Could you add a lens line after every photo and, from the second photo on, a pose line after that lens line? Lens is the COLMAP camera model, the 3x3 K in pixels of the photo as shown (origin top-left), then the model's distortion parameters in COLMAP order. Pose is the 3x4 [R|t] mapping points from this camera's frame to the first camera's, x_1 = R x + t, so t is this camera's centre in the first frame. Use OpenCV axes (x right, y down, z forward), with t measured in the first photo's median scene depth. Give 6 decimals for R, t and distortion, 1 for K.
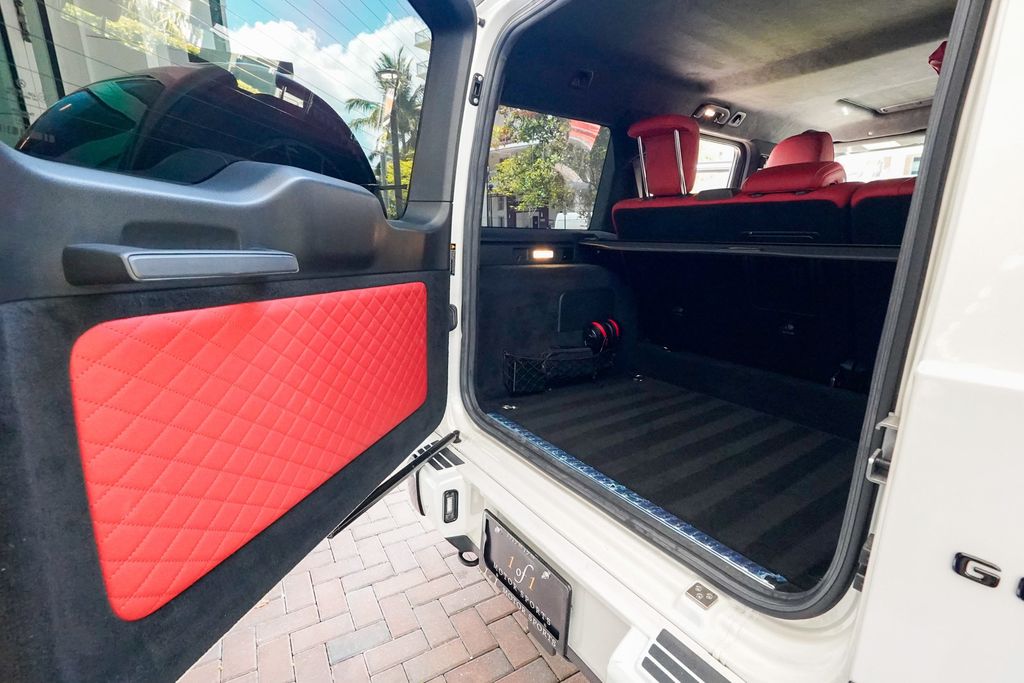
lens RADIAL K [[472.1, 0, 506.3], [0, 472.1, 344.8], [0, 0, 1]] dist [-0.018918, 0.010163]
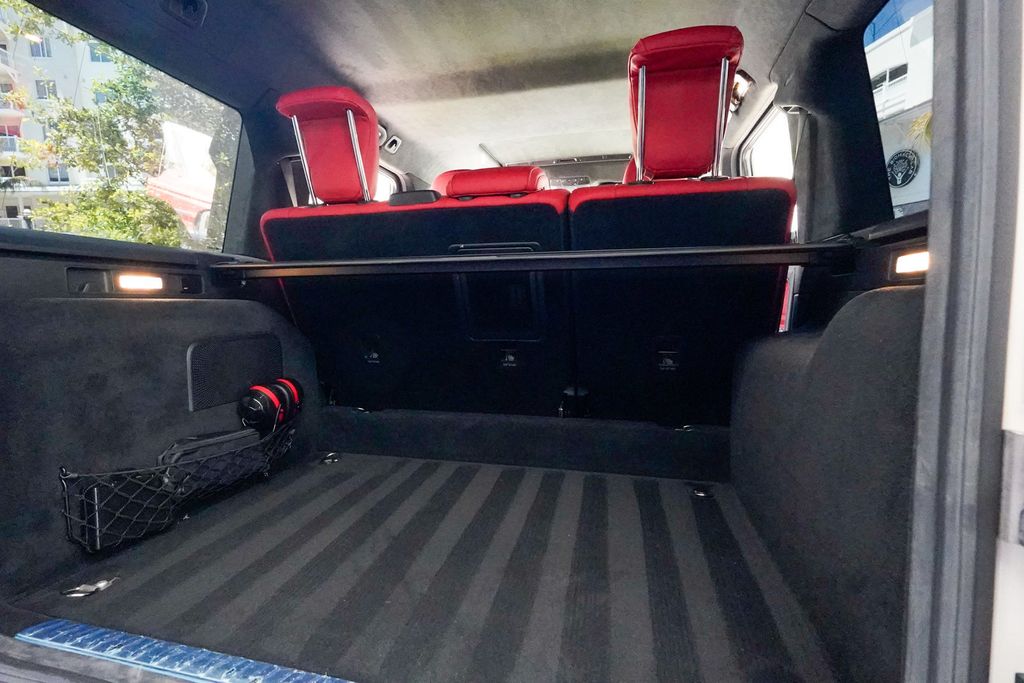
lens RADIAL K [[472.1, 0, 506.3], [0, 472.1, 344.8], [0, 0, 1]] dist [-0.018918, 0.010163]
pose [[0.736210, -0.078697, 0.672161, 0.016947], [0.167843, 0.983417, -0.068697, -0.003397], [-0.655609, 0.163393, 0.737211, 0.323384]]
